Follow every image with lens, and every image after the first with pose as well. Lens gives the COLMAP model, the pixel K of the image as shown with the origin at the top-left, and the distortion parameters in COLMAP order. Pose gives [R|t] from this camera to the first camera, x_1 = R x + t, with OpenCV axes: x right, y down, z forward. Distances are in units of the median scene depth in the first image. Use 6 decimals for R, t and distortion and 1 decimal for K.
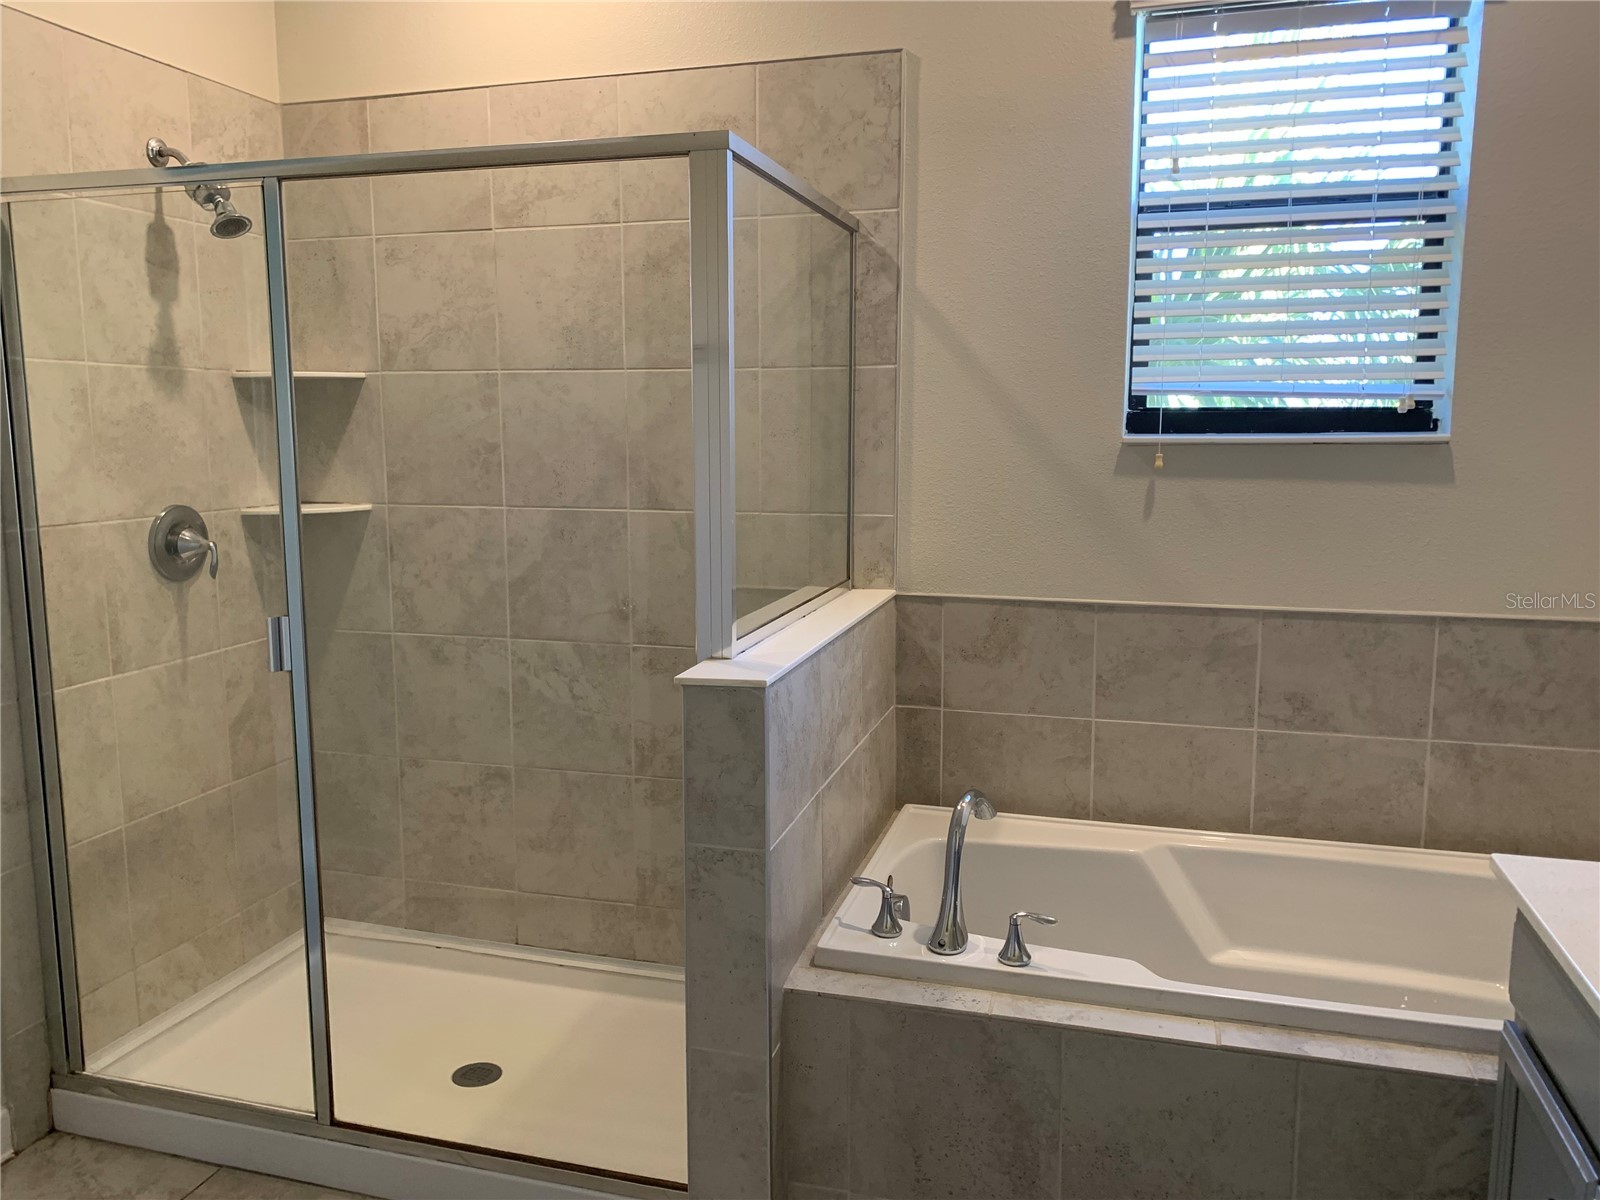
lens RADIAL K [[1218.9, 0, 807.5], [0, 1218.9, 604.3], [0, 0, 1]] dist [0.022188, -0.034163]
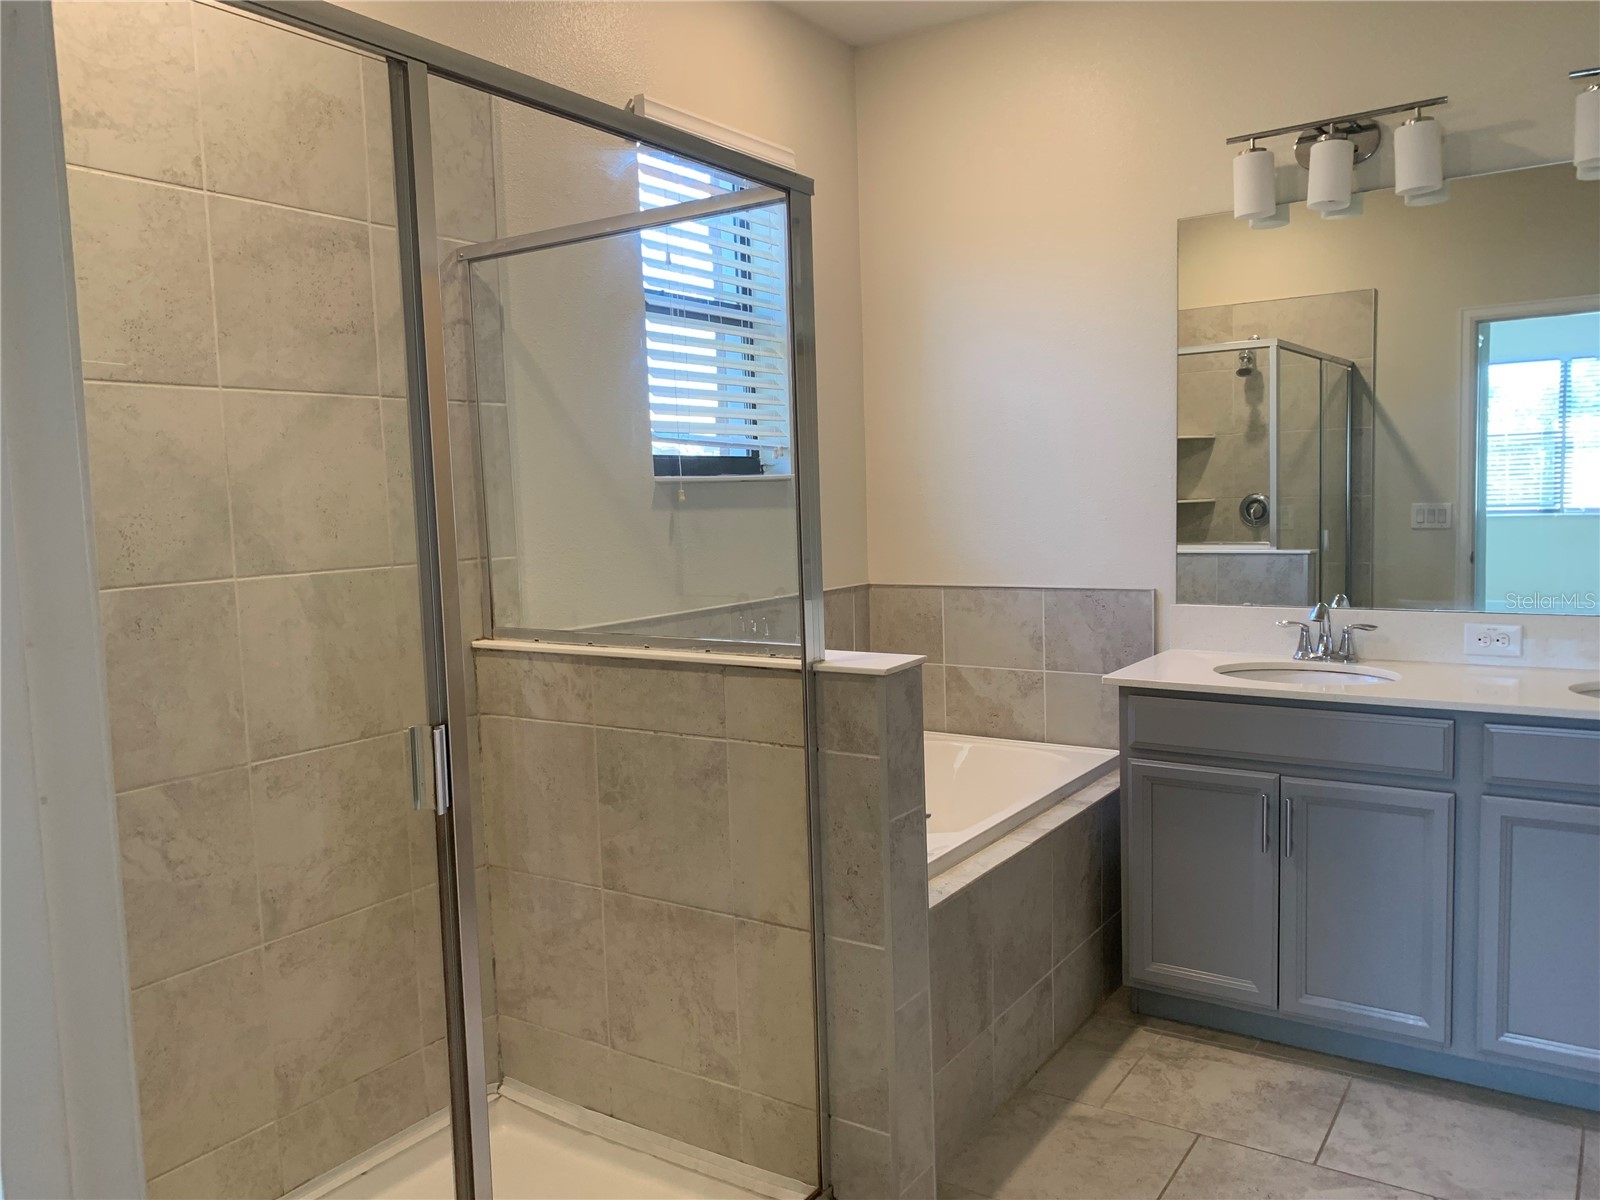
lens RADIAL K [[1218.9, 0, 817.7], [0, 1218.9, 599.6], [0, 0, 1]] dist [0.022188, -0.034163]
pose [[0.295154, -0.091152, 0.951092, -0.765008], [0.169293, 0.984677, 0.041834, -0.038335], [-0.940332, 0.148666, 0.306063, 0.465144]]
